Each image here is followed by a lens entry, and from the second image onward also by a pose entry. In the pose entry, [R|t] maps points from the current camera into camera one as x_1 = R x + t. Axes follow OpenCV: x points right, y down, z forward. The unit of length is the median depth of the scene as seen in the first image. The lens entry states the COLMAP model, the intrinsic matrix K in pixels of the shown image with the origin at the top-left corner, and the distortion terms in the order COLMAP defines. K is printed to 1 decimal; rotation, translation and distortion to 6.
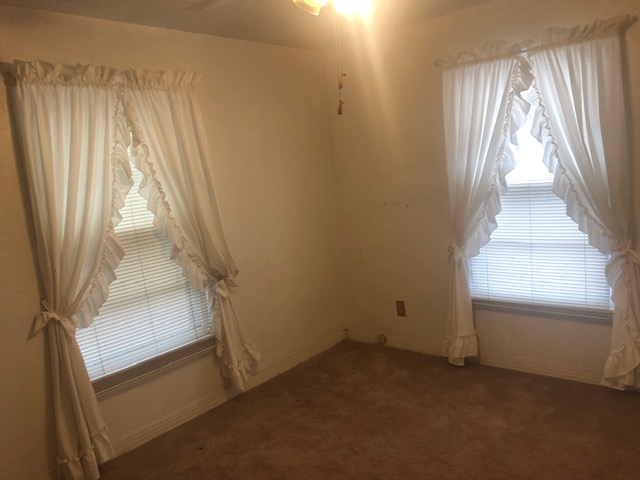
lens RADIAL K [[530.0, 0, 324.2], [0, 530.0, 239.7], [0, 0, 1]] dist [0.033224, -0.001312]
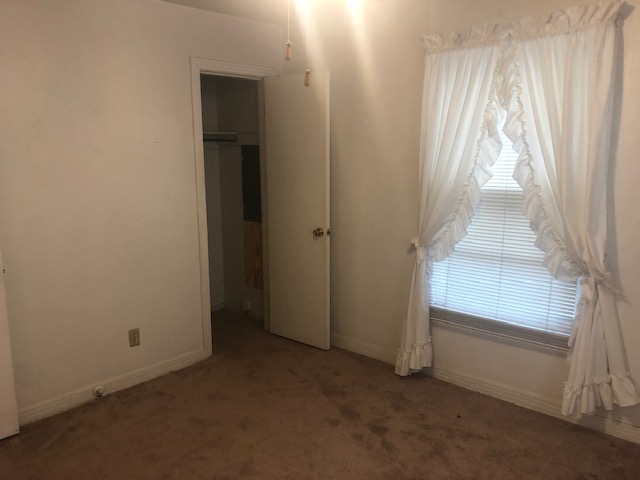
lens RADIAL K [[530.0, 0, 324.2], [0, 530.0, 239.7], [0, 0, 1]] dist [0.033224, -0.001312]
pose [[-0.050637, 0.255695, -0.965430, 0.635377], [-0.118455, 0.958309, 0.260022, -0.147865], [0.991667, 0.127527, -0.018238, 0.709727]]
